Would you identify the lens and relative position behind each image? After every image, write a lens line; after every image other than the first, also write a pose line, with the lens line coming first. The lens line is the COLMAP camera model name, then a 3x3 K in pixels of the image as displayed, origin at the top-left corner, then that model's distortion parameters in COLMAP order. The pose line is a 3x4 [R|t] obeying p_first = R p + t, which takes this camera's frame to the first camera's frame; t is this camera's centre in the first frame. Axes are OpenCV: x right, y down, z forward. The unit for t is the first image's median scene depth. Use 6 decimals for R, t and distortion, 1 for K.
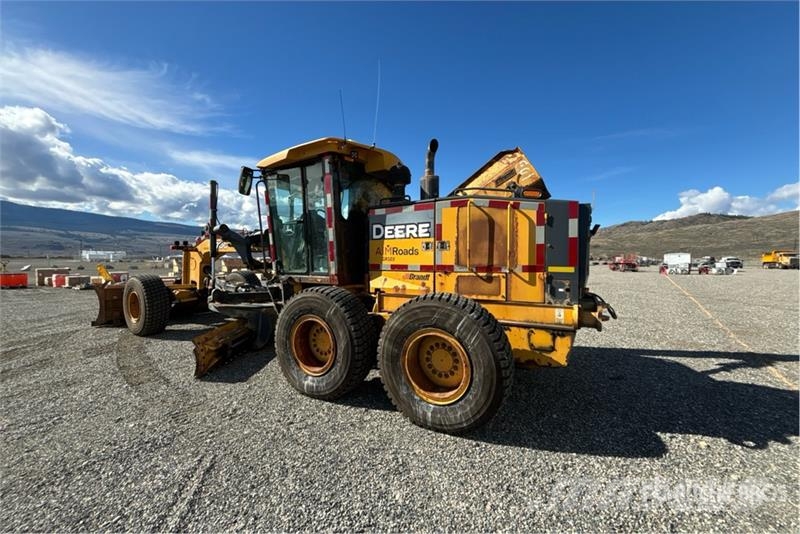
lens RADIAL K [[321.4, 0, 403.9], [0, 321.4, 262.9], [0, 0, 1]] dist [0.002198, 0.000024]
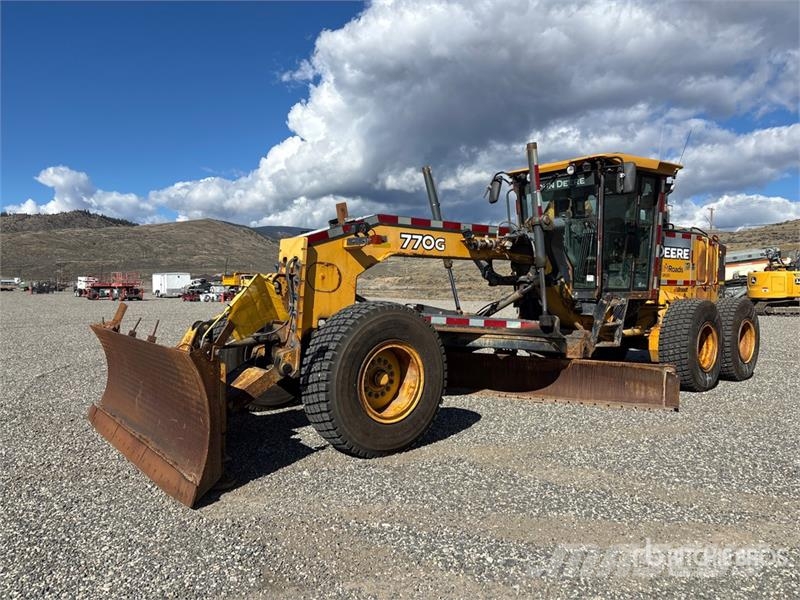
lens RADIAL K [[607.4, 0, 401.6], [0, 607.4, 299.6], [0, 0, 1]] dist [0.010358, 0.004170]
pose [[0.312643, -0.018381, 0.949693, -2.592118], [0.000578, 0.999816, 0.019161, 0.035574], [-0.949871, -0.005442, 0.312596, 1.282614]]
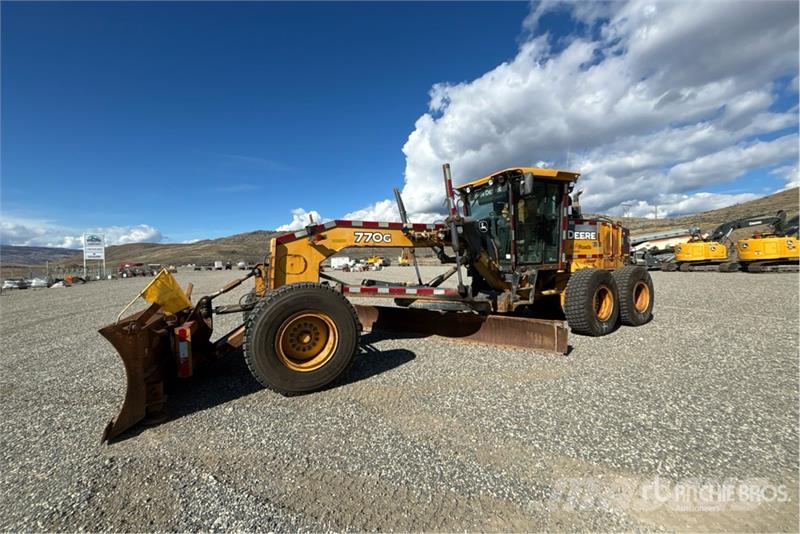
lens RADIAL K [[321.4, 0, 403.0], [0, 321.4, 264.3], [0, 0, 1]] dist [0.002198, 0.000024]
pose [[0.499524, -0.021741, 0.866027, -2.057001], [0.033689, 0.999416, 0.005657, 0.015226], [-0.865644, 0.026350, 0.499965, 0.993994]]
